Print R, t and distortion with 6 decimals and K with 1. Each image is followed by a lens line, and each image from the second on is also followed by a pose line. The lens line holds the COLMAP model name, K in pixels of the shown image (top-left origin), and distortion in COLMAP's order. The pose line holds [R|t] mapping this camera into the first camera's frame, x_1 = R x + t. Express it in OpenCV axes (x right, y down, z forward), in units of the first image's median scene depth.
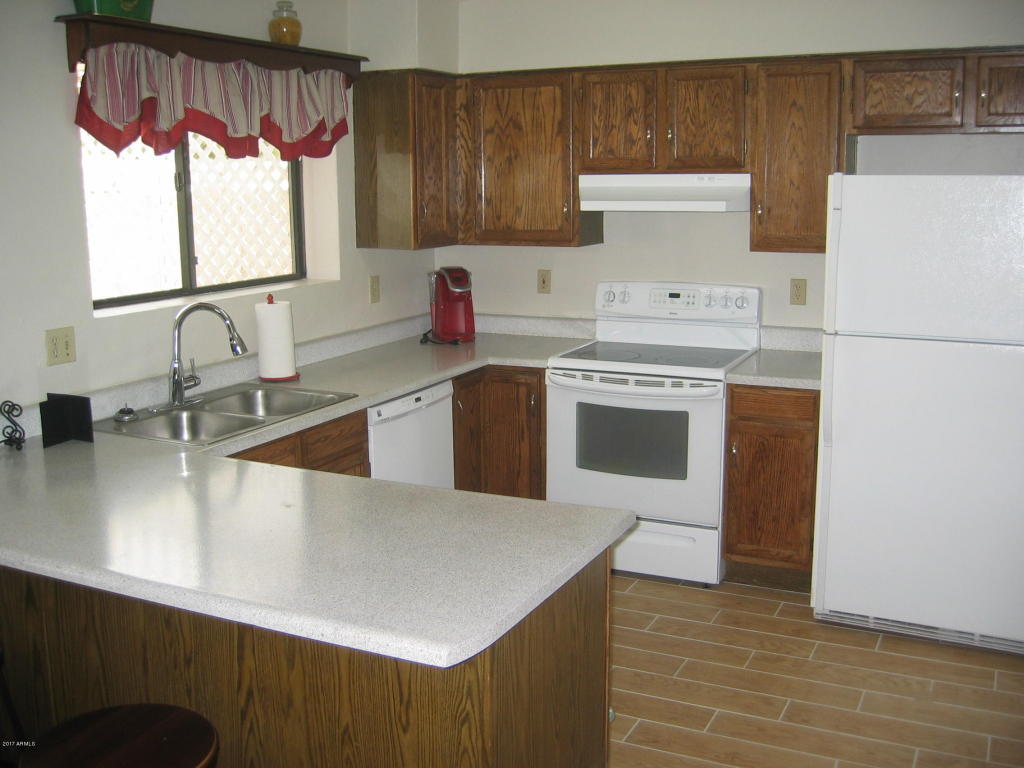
lens RADIAL K [[1034.5, 0, 512.0], [0, 1034.5, 384.0], [0, 0, 1]] dist [-0.108595, 0.002496]
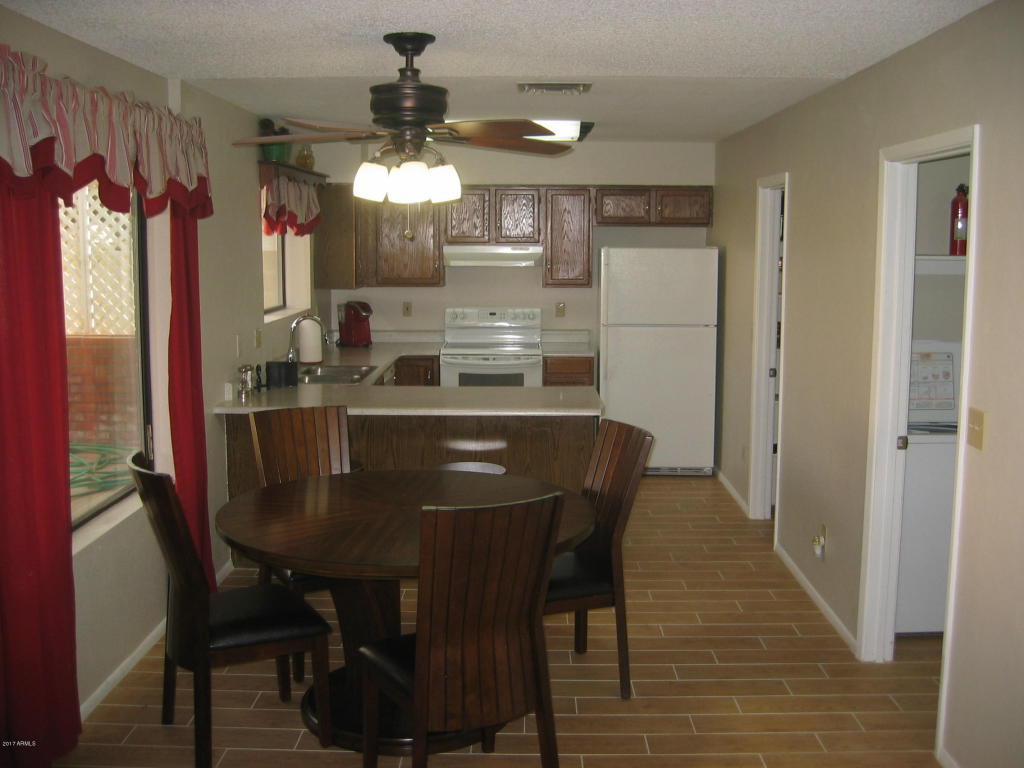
lens RADIAL K [[1034.5, 0, 512.0], [0, 1034.5, 384.0], [0, 0, 1]] dist [-0.108595, 0.002496]
pose [[0.898369, -0.049059, 0.436493, -0.628049], [0.073579, 0.996509, -0.039435, 0.112398], [-0.433035, 0.067544, 0.898843, -0.631351]]
